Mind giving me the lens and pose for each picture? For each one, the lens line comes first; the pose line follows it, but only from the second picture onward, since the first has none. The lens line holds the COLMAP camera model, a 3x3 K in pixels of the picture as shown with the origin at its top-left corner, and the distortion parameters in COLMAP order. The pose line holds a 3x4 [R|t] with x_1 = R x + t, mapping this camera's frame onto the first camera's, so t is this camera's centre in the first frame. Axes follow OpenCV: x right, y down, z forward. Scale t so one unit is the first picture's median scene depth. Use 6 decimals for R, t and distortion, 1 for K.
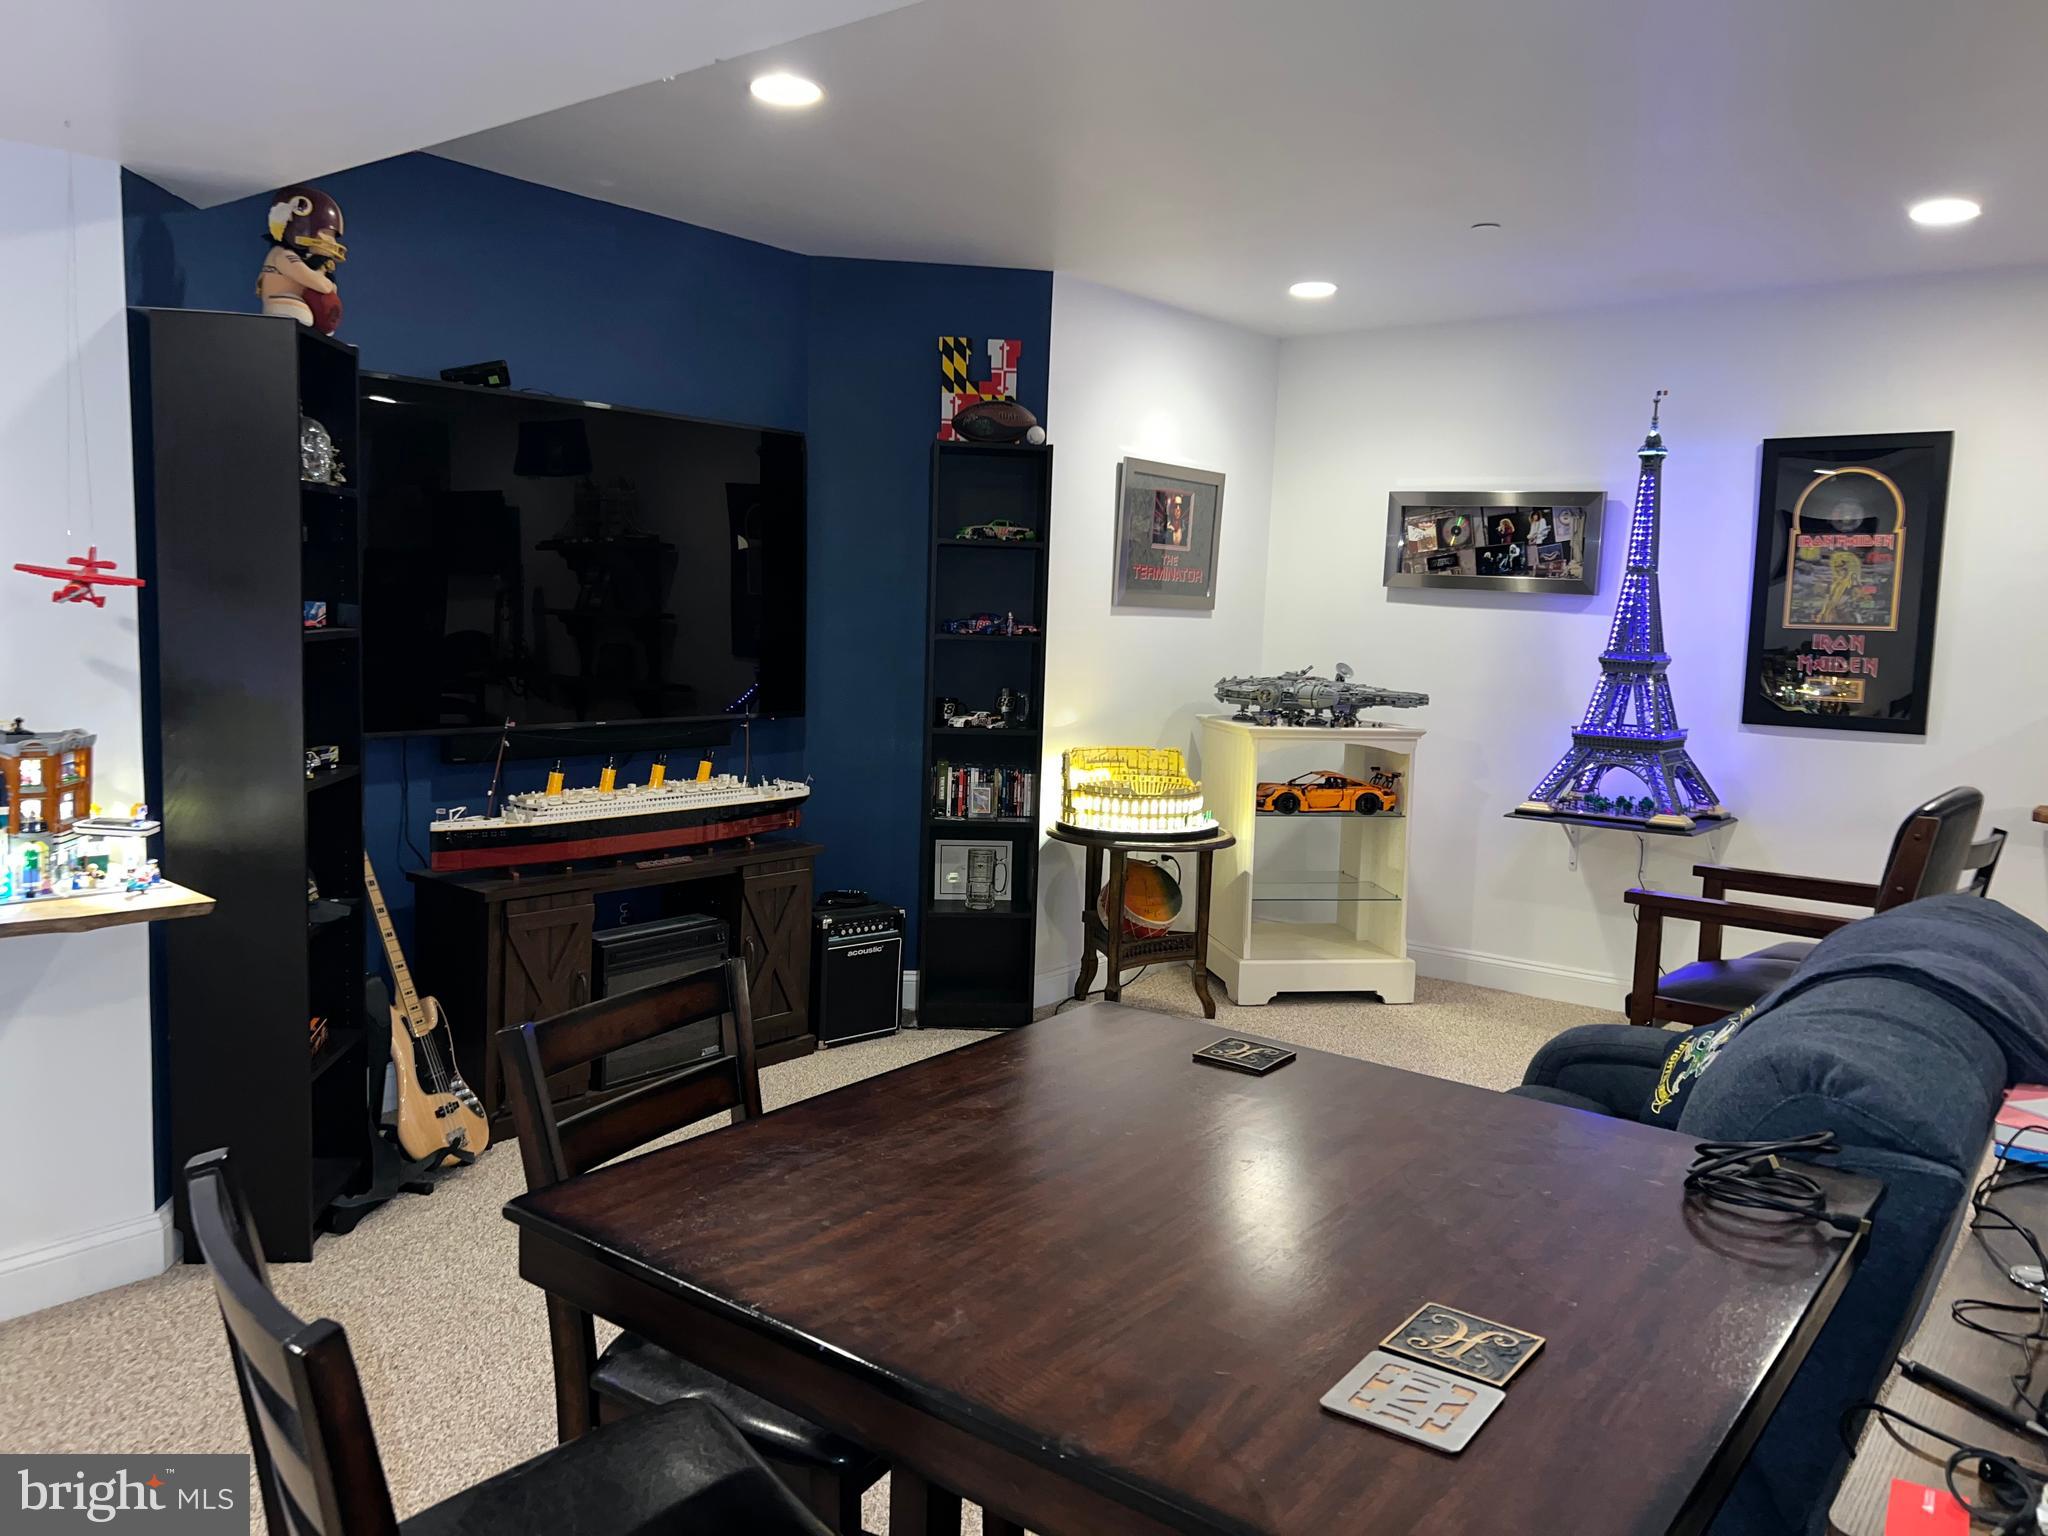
lens RADIAL K [[1525.6, 0, 1024.0], [0, 1525.6, 768.0], [0, 0, 1]] dist [0.083516, -0.145717]
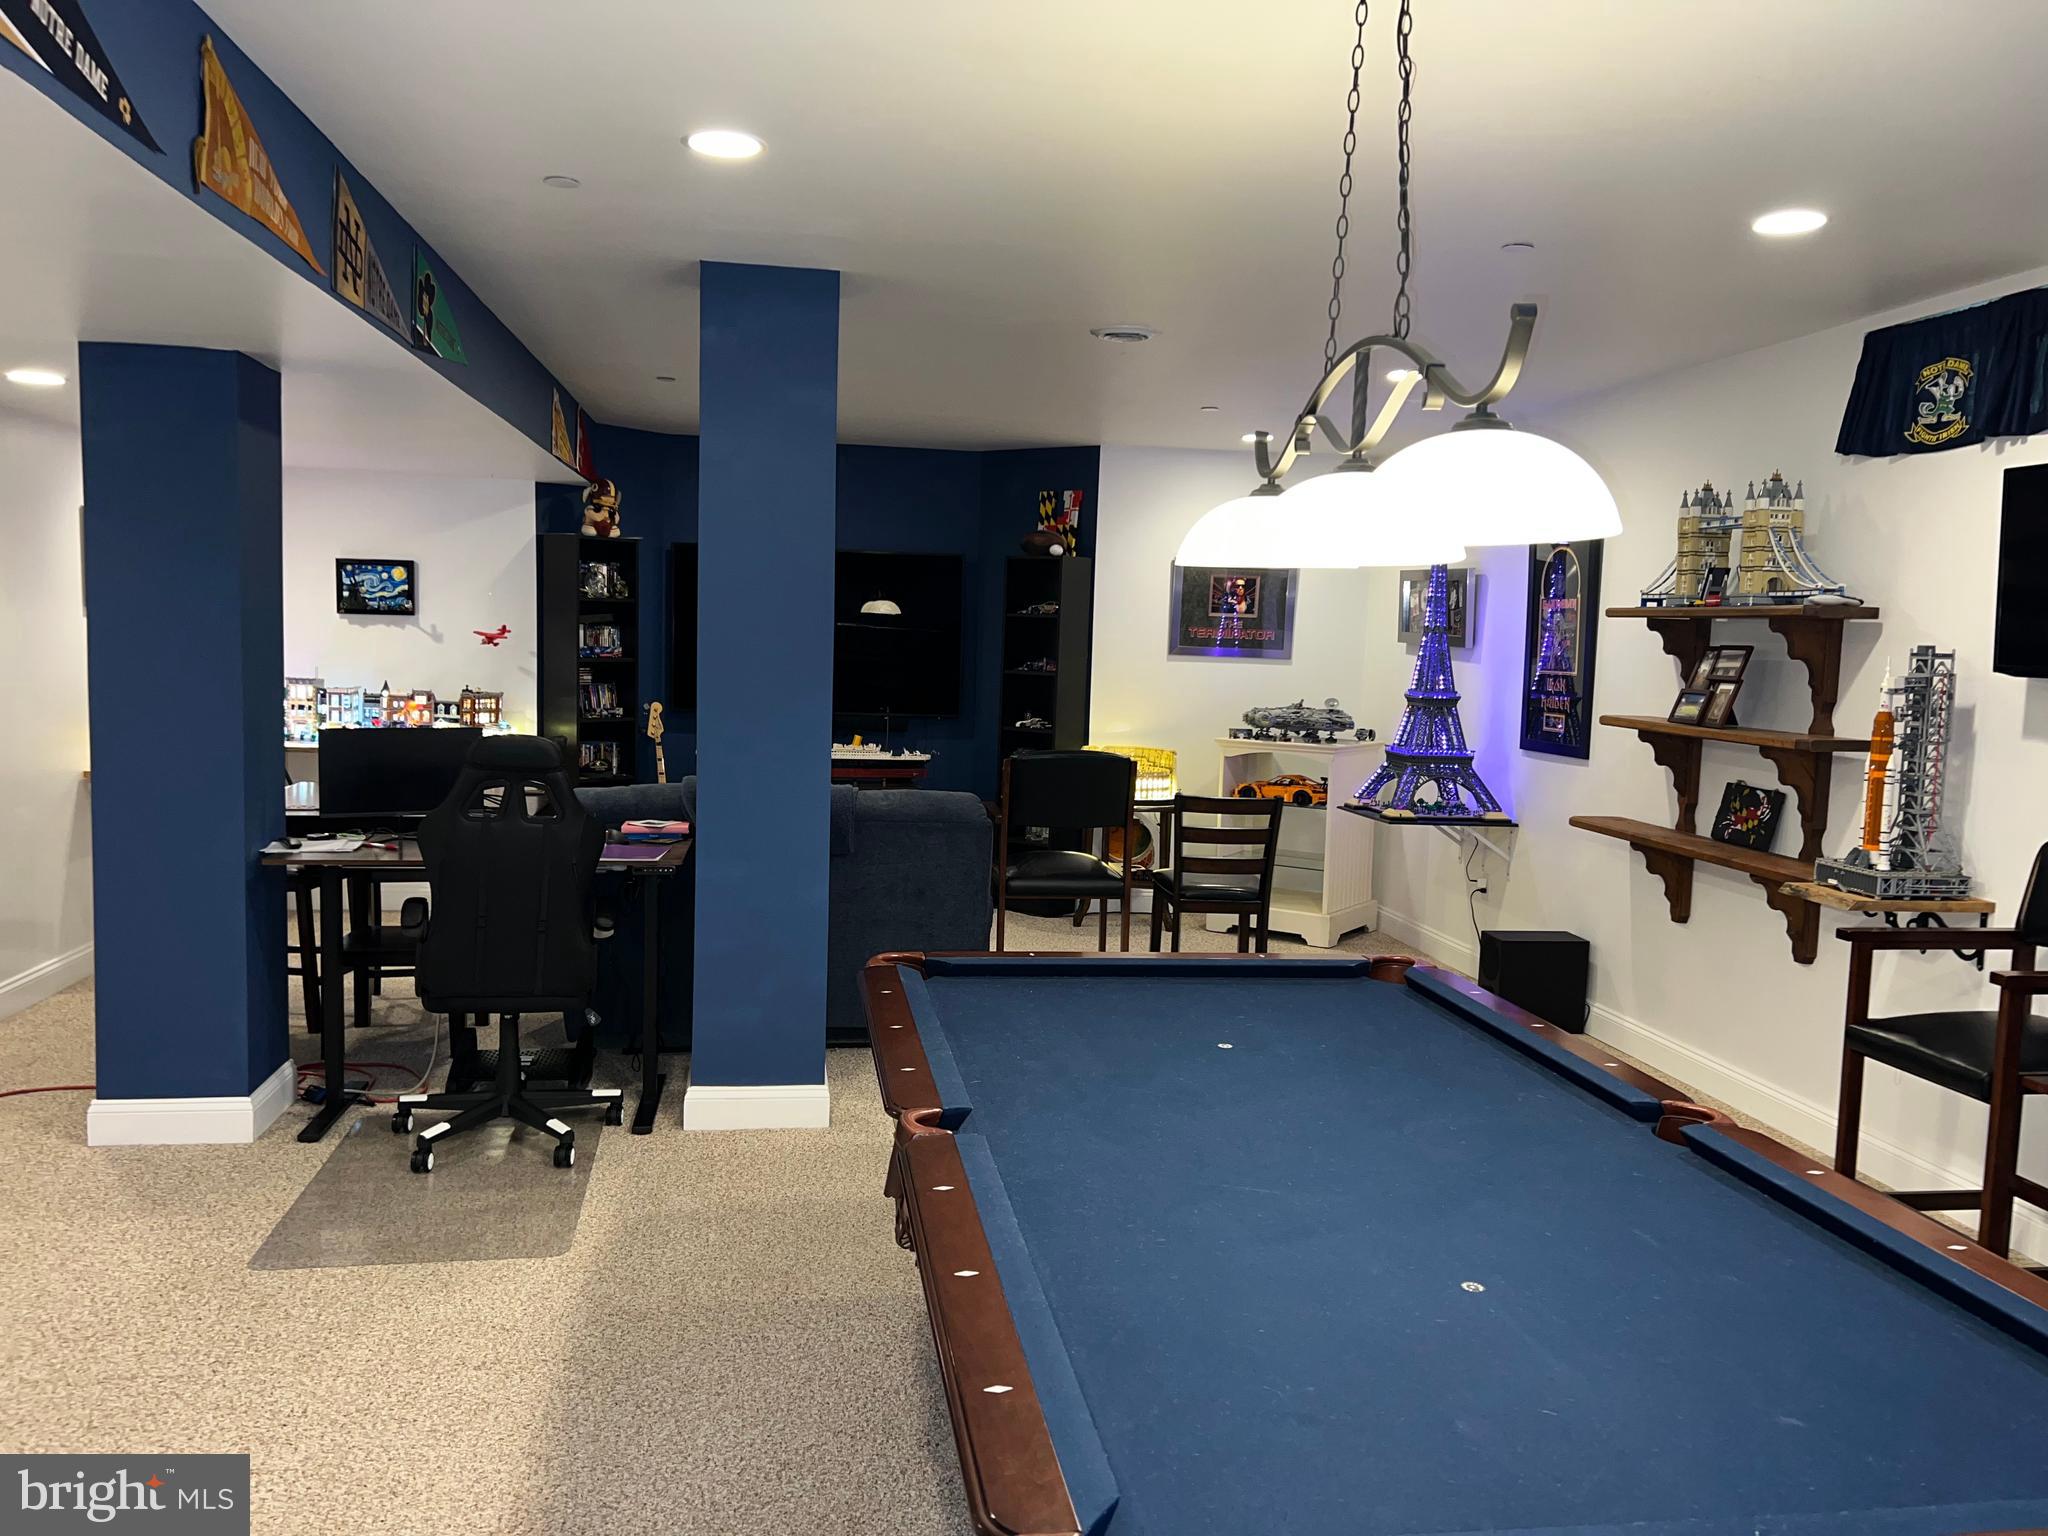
lens RADIAL K [[1525.6, 0, 1024.0], [0, 1525.6, 768.0], [0, 0, 1]] dist [0.083516, -0.145717]
pose [[0.740275, 0.052008, -0.670289, 1.026205], [-0.082346, 0.996511, -0.013624, 0.037882], [0.667242, 0.065281, 0.741975, -0.207199]]
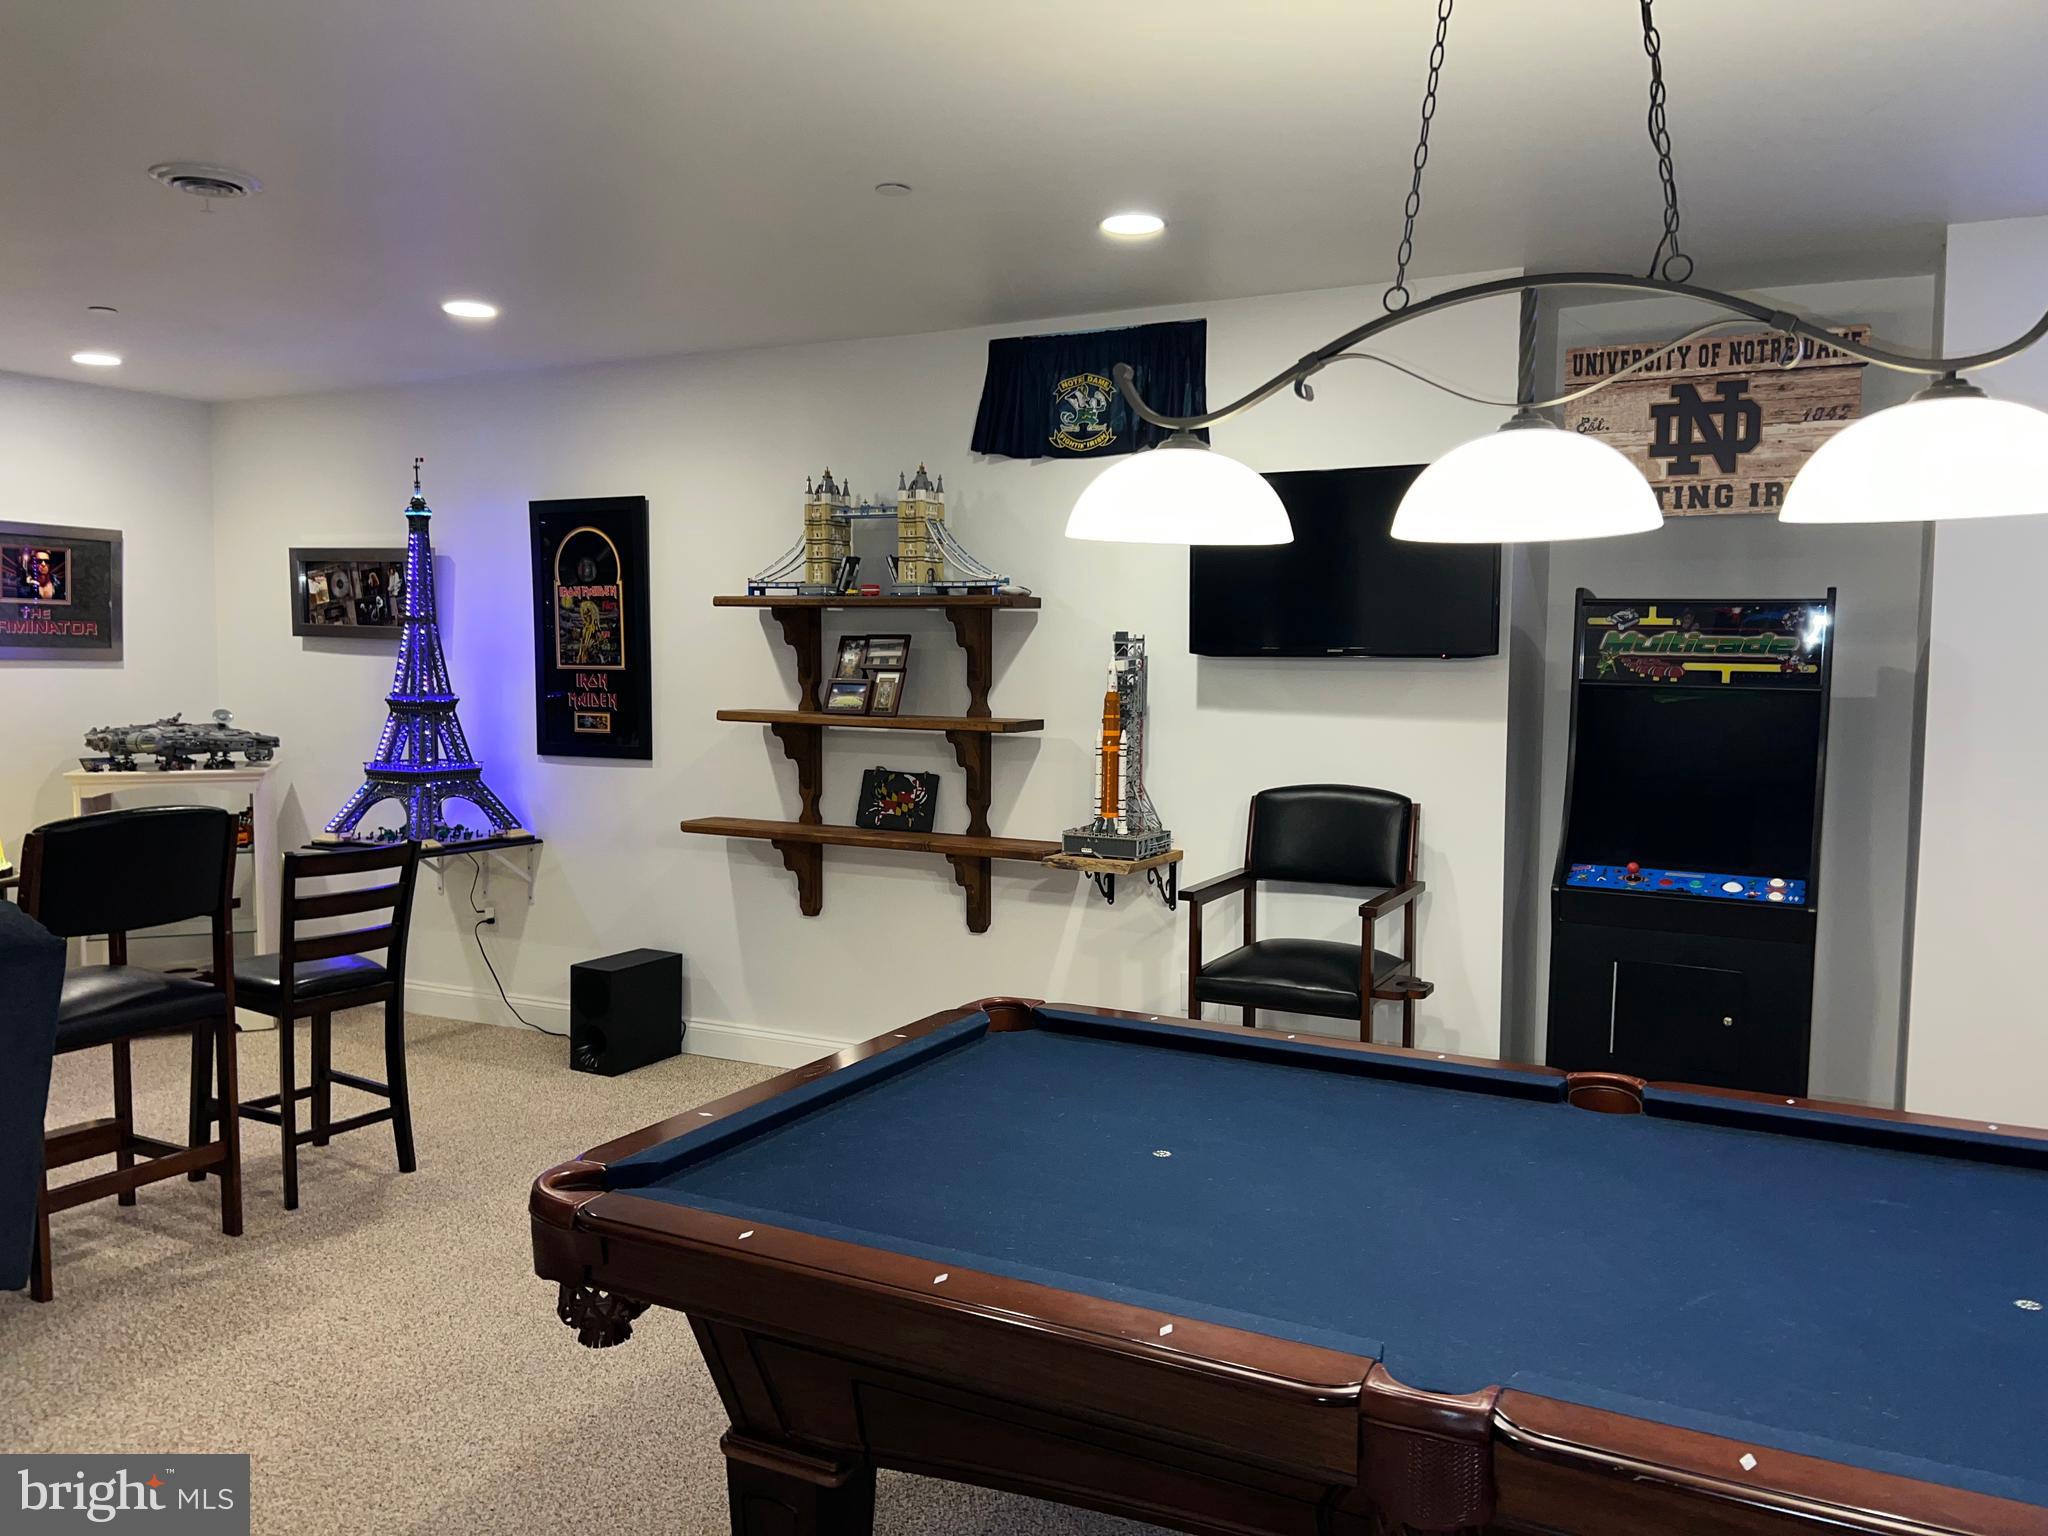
lens RADIAL K [[1507.3, 0, 1071.5], [0, 1507.3, 769.3], [0, 0, 1]] dist [0.078509, -0.103004]
pose [[0.978372, -0.036640, 0.203582, 0.629340], [0.042777, 0.998751, -0.025829, 0.027148], [-0.202381, 0.033980, 0.978717, -0.158844]]
